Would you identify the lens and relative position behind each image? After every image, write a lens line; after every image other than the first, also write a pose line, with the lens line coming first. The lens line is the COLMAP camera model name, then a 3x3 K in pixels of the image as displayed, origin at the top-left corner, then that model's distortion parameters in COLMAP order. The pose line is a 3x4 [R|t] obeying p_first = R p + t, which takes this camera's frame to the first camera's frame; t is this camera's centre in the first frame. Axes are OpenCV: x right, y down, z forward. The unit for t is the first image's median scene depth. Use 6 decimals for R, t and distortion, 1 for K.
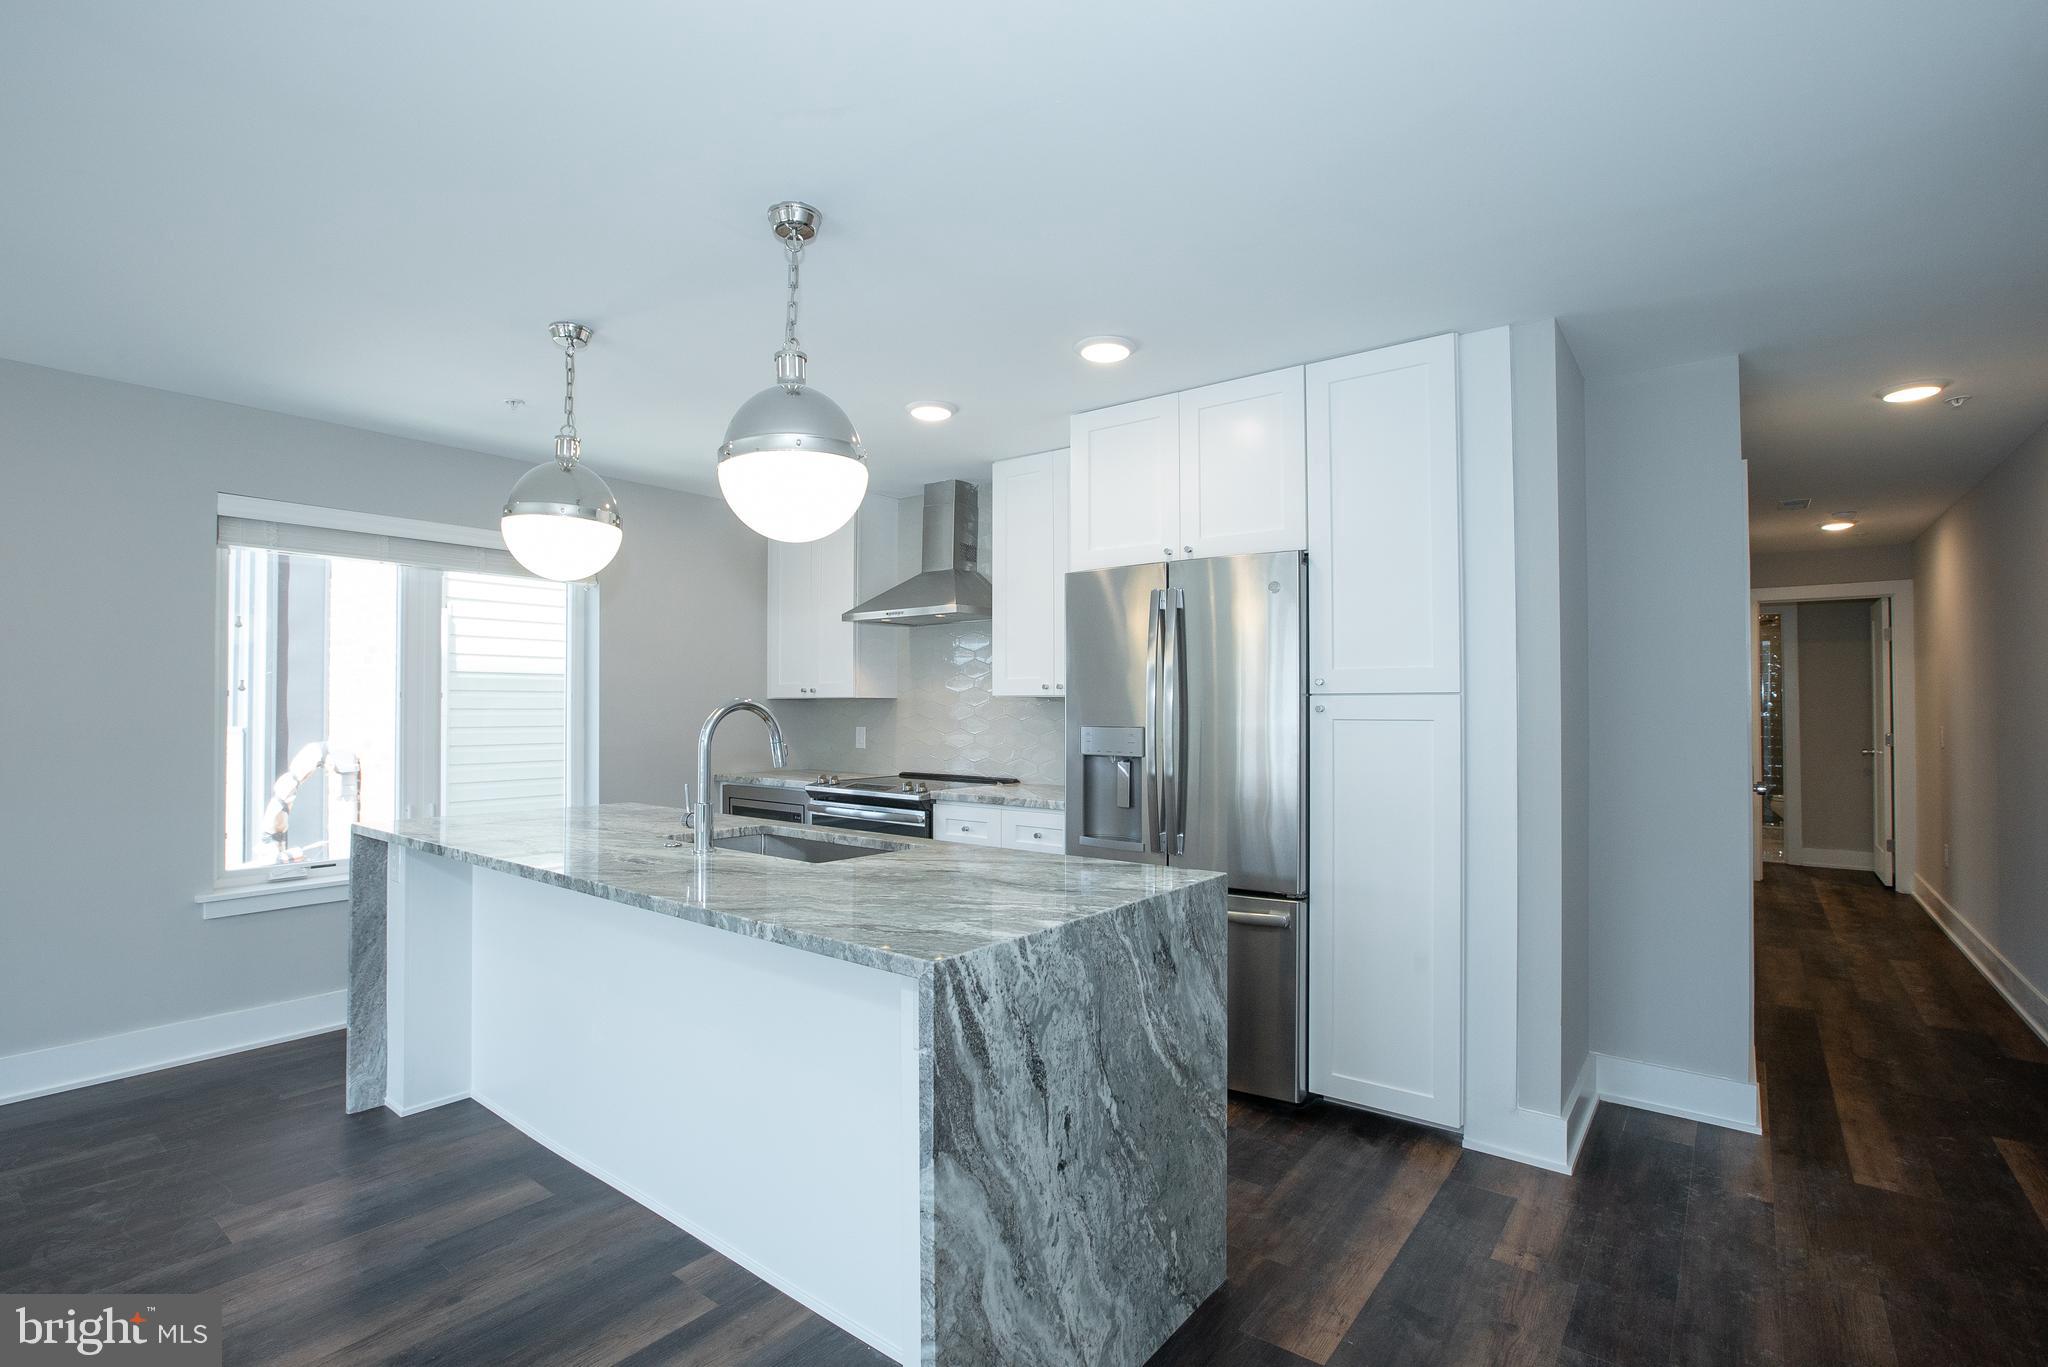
lens RADIAL K [[948.2, 0, 1021.7], [0, 948.2, 688.3], [0, 0, 1]] dist [-0.057138, 0.022042]
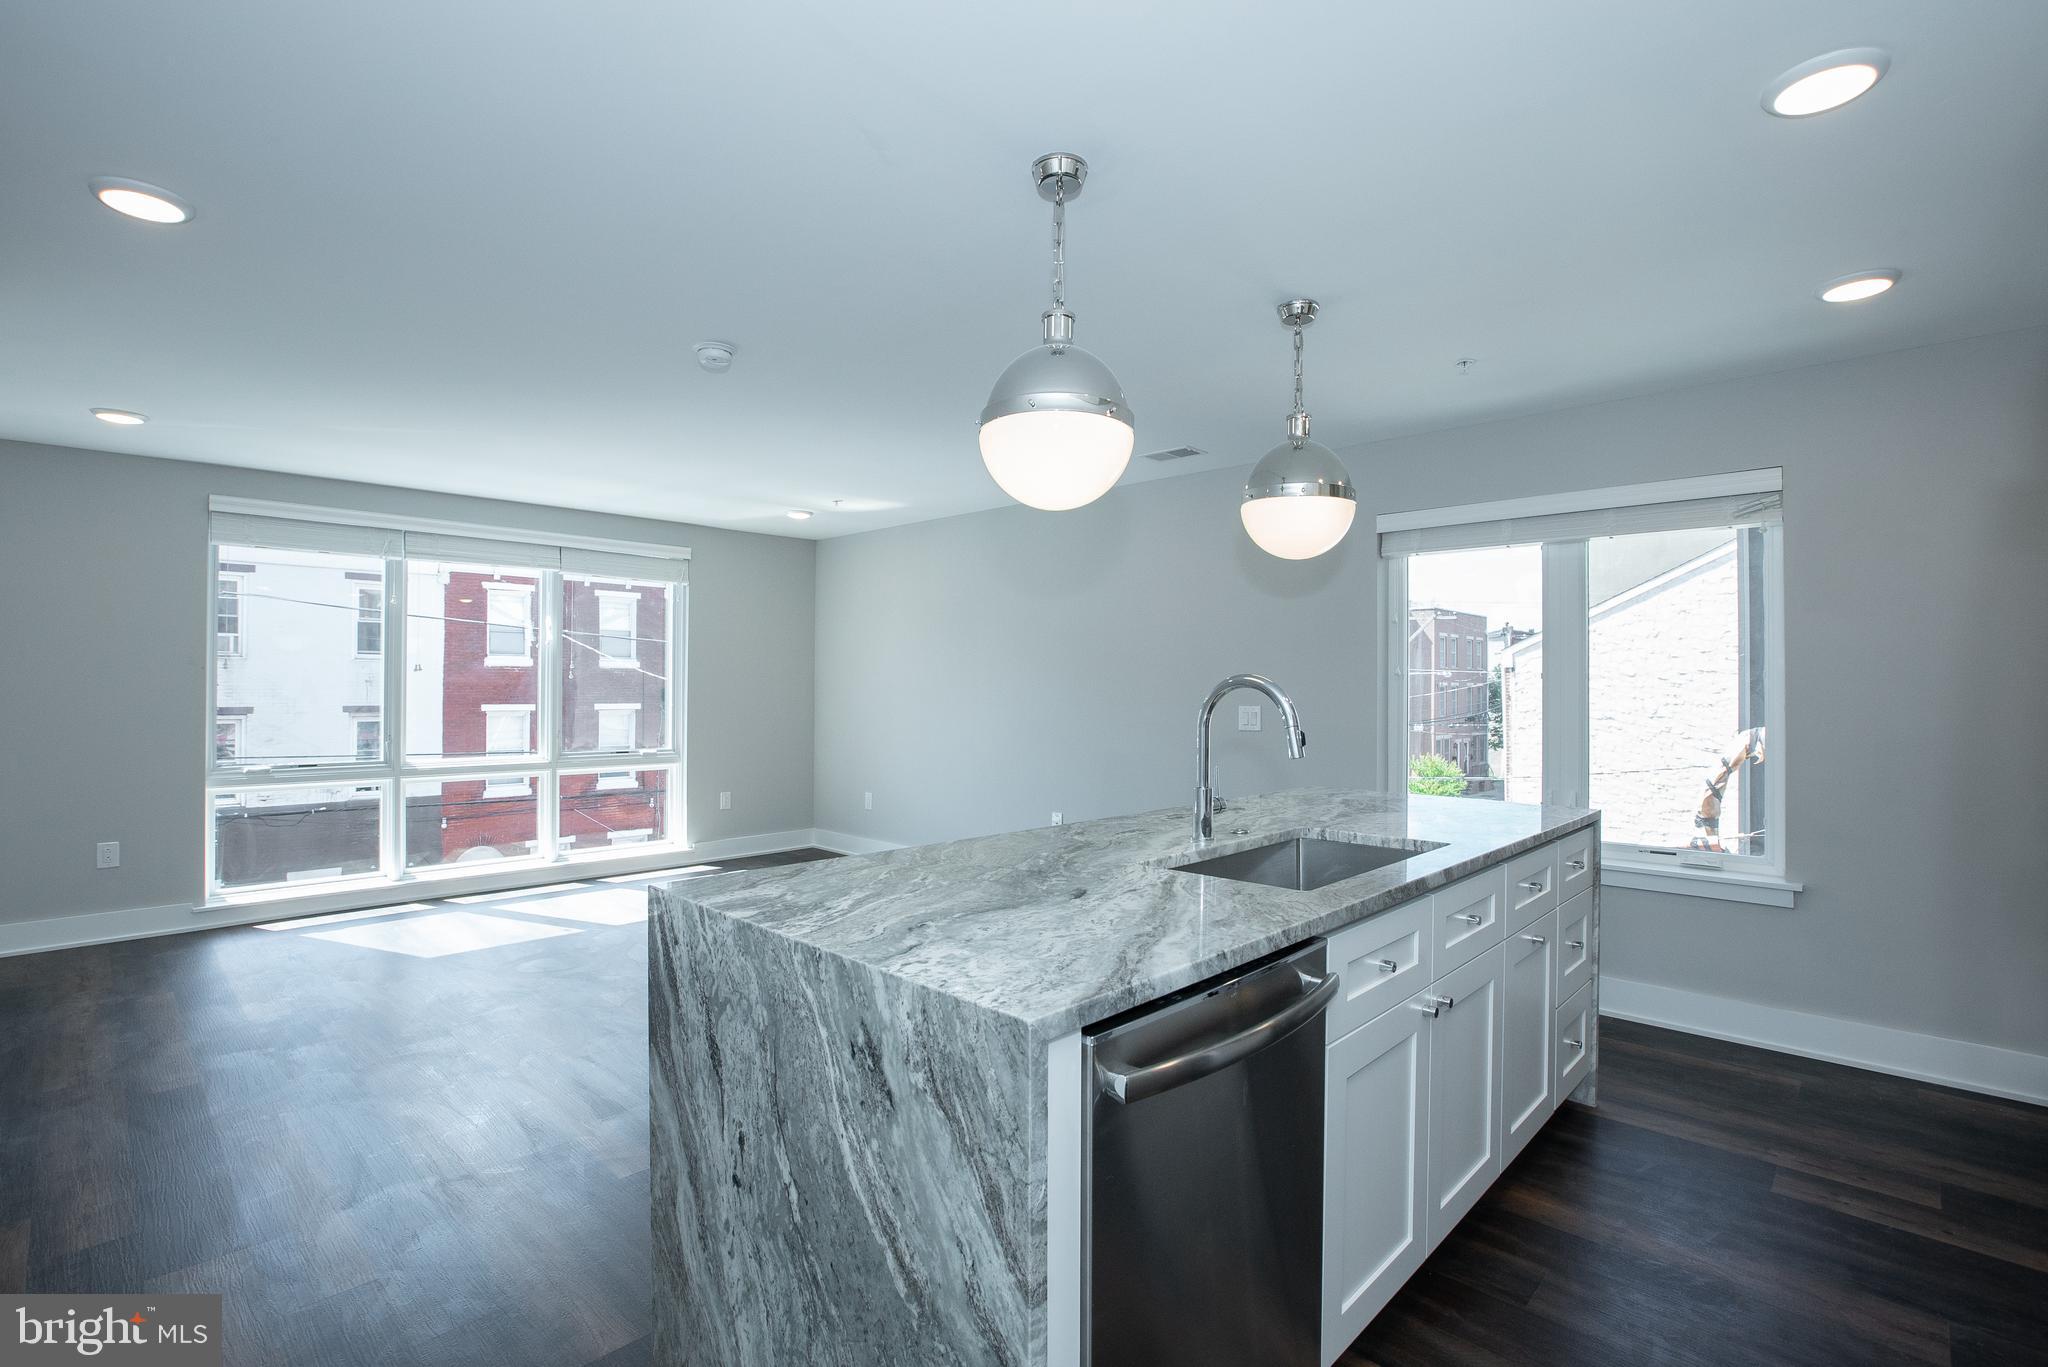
lens RADIAL K [[948.2, 0, 1021.7], [0, 948.2, 688.3], [0, 0, 1]] dist [-0.057138, 0.022042]
pose [[-0.110220, -0.001789, -0.993906, 0.529884], [0.014422, 0.999890, -0.003399, 0.022018], [0.993803, -0.014709, -0.110183, 0.801983]]
